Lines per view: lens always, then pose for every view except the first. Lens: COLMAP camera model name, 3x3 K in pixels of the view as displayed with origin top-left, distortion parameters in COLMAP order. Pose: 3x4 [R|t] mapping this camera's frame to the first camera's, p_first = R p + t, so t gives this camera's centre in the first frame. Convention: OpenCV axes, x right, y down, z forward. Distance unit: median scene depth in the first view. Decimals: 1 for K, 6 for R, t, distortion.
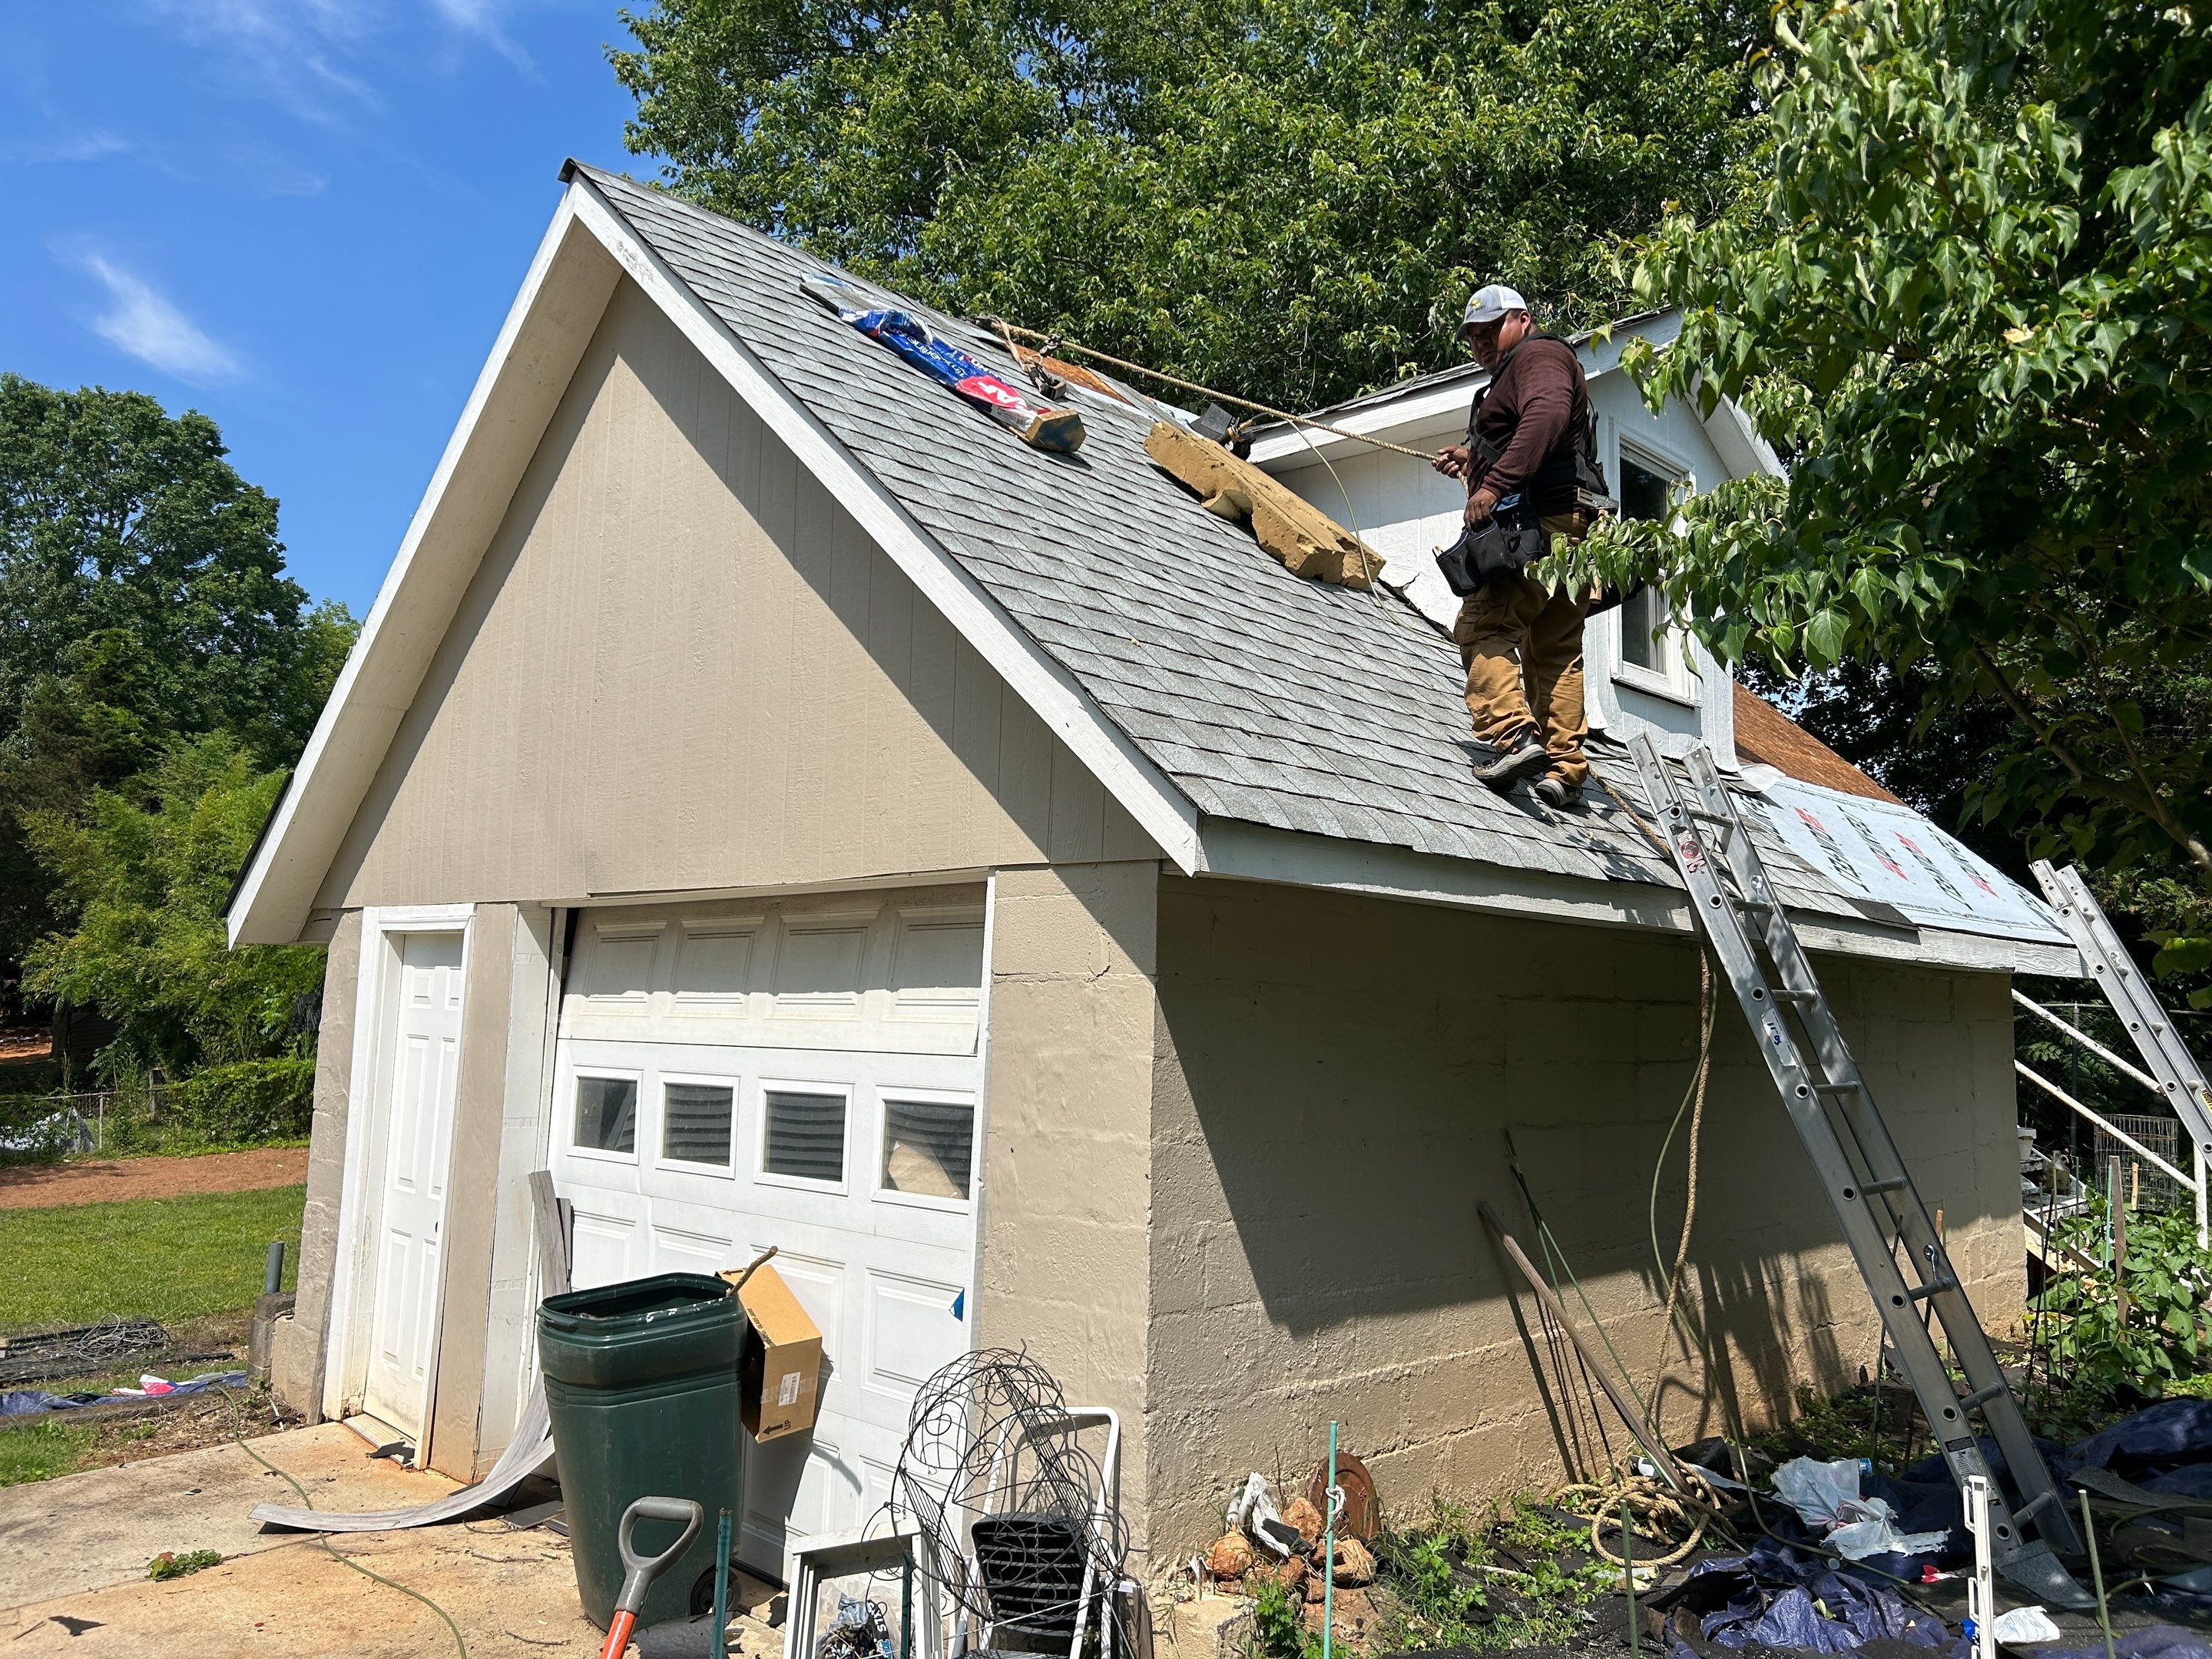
lens RADIAL K [[1653.8, 0, 1106.0], [0, 1653.8, 829.5], [0, 0, 1]] dist [0.093891, -0.092166]
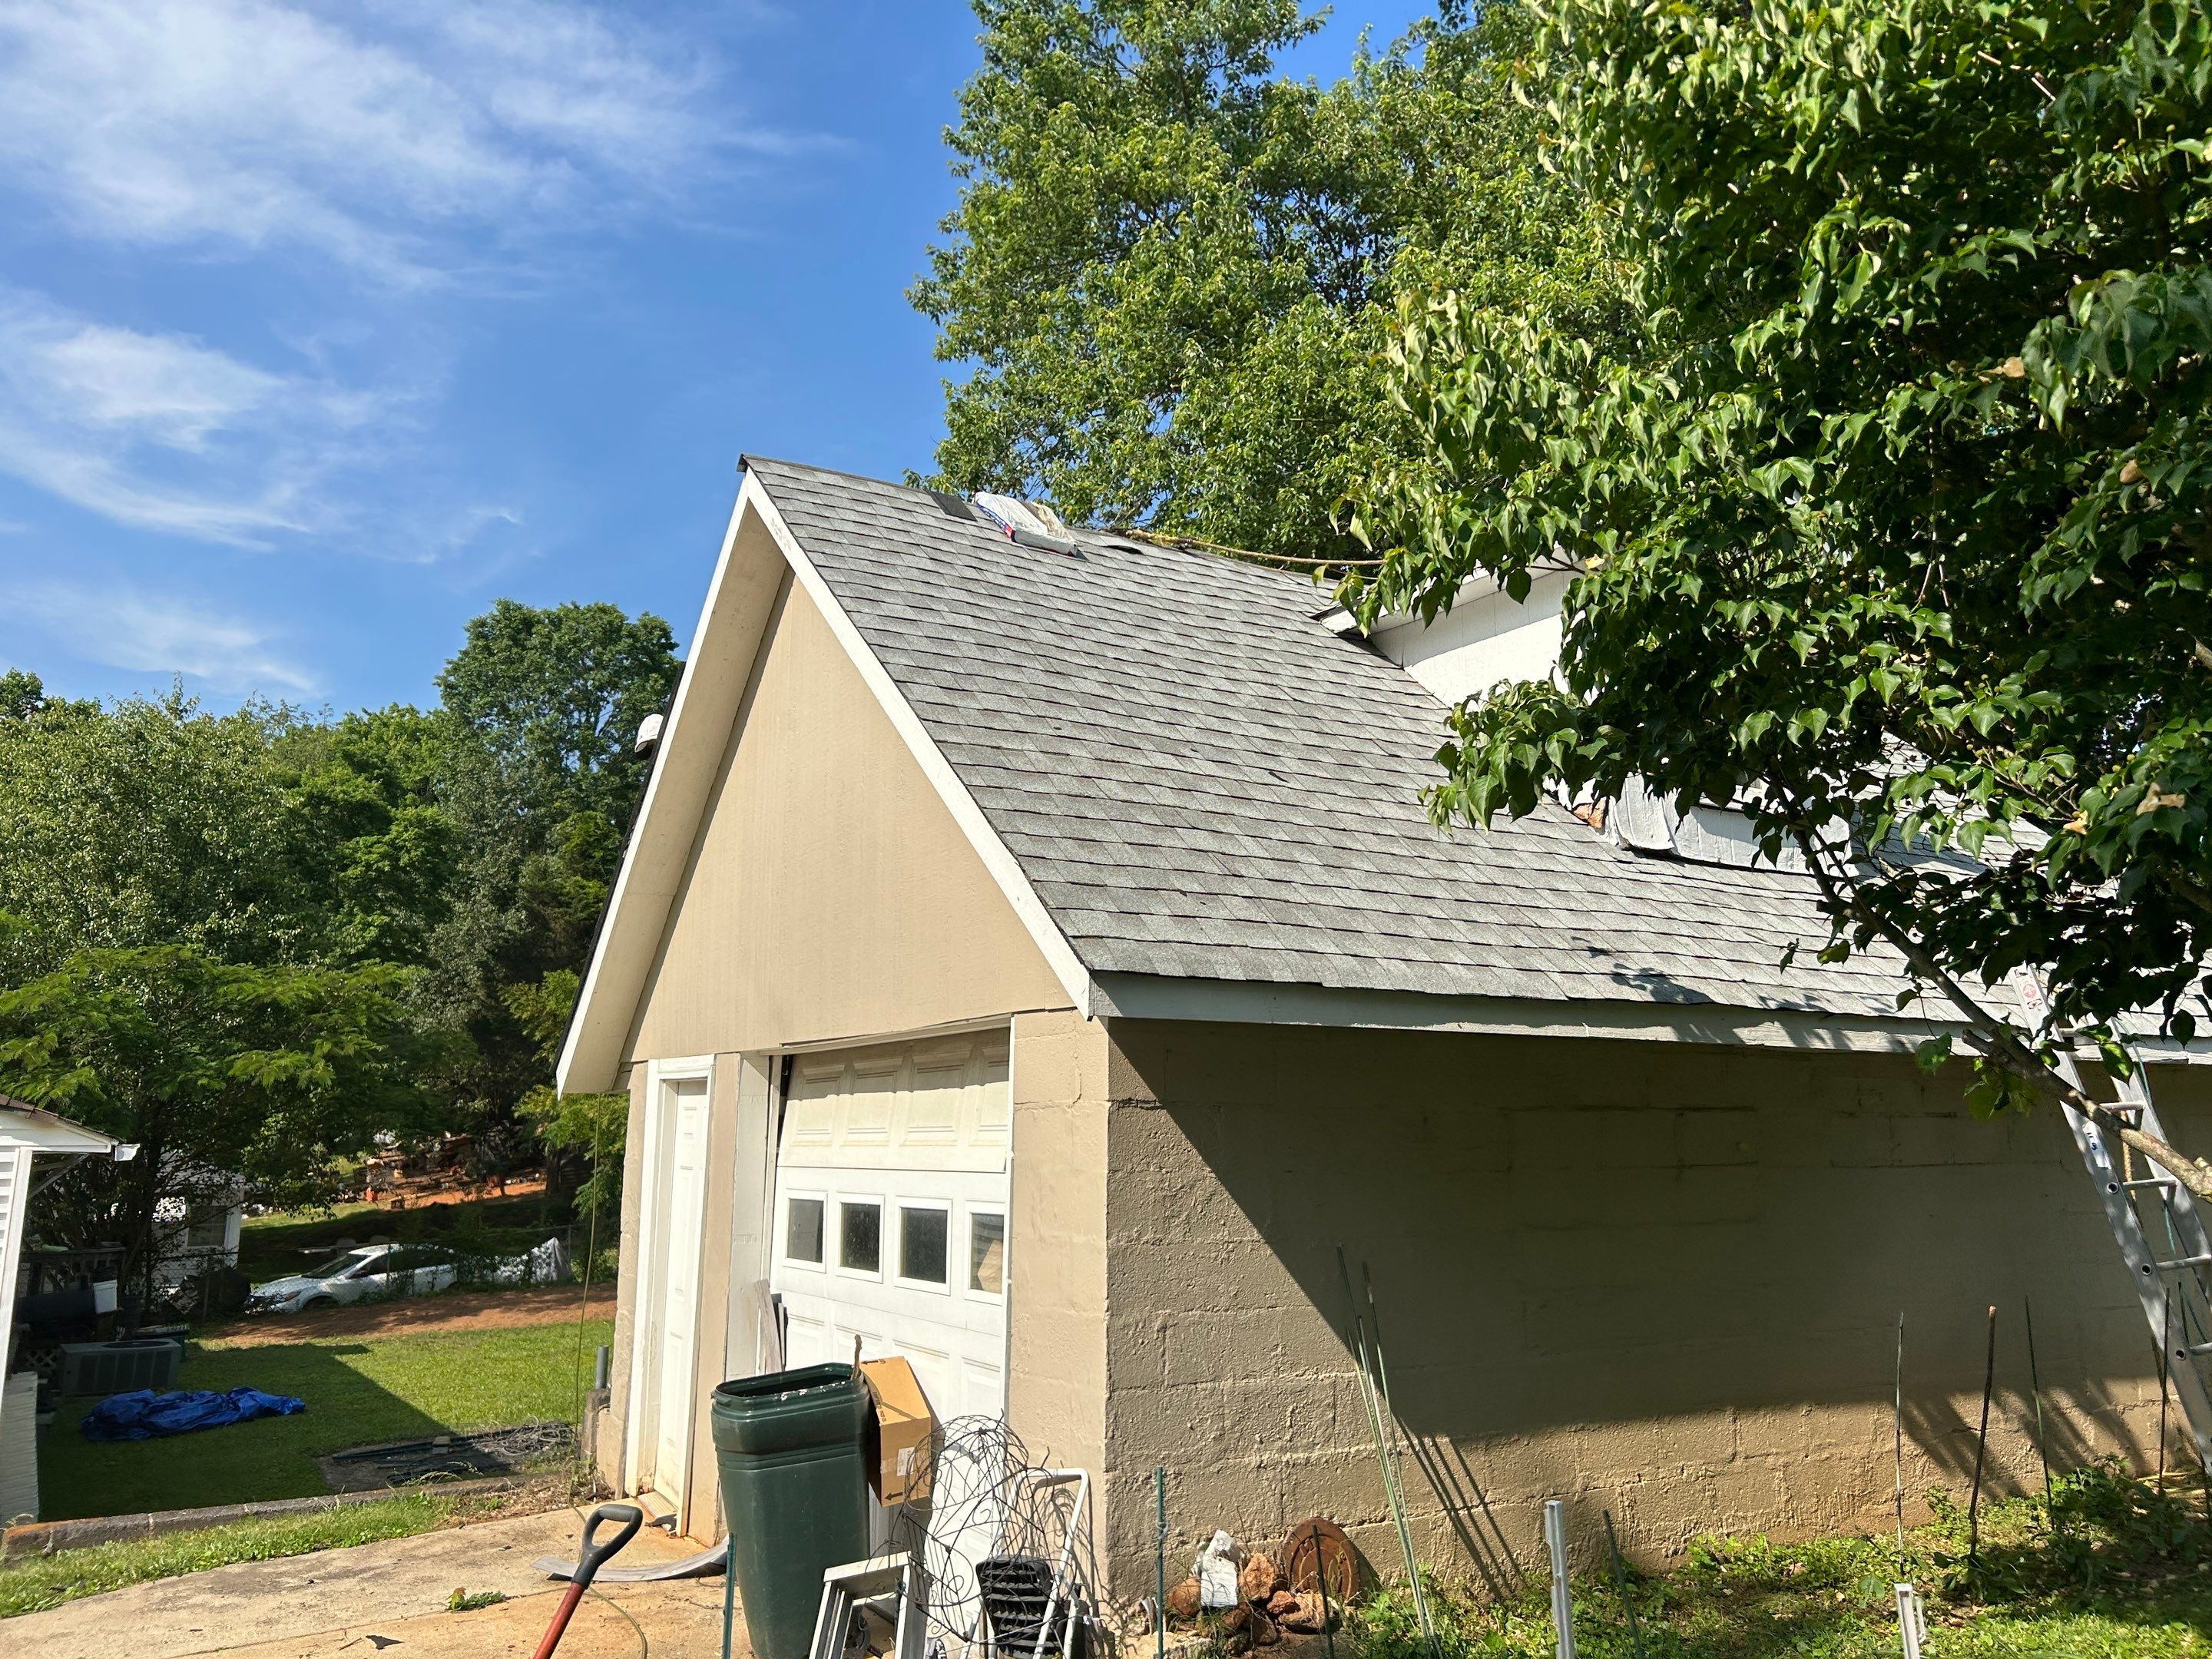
lens RADIAL K [[1653.8, 0, 1106.0], [0, 1653.8, 829.5], [0, 0, 1]] dist [0.093891, -0.092166]
pose [[0.969877, -0.071219, -0.232951, 0.212693], [0.054652, 0.995546, -0.076821, -0.010577], [0.237385, 0.061776, 0.969449, -0.119527]]
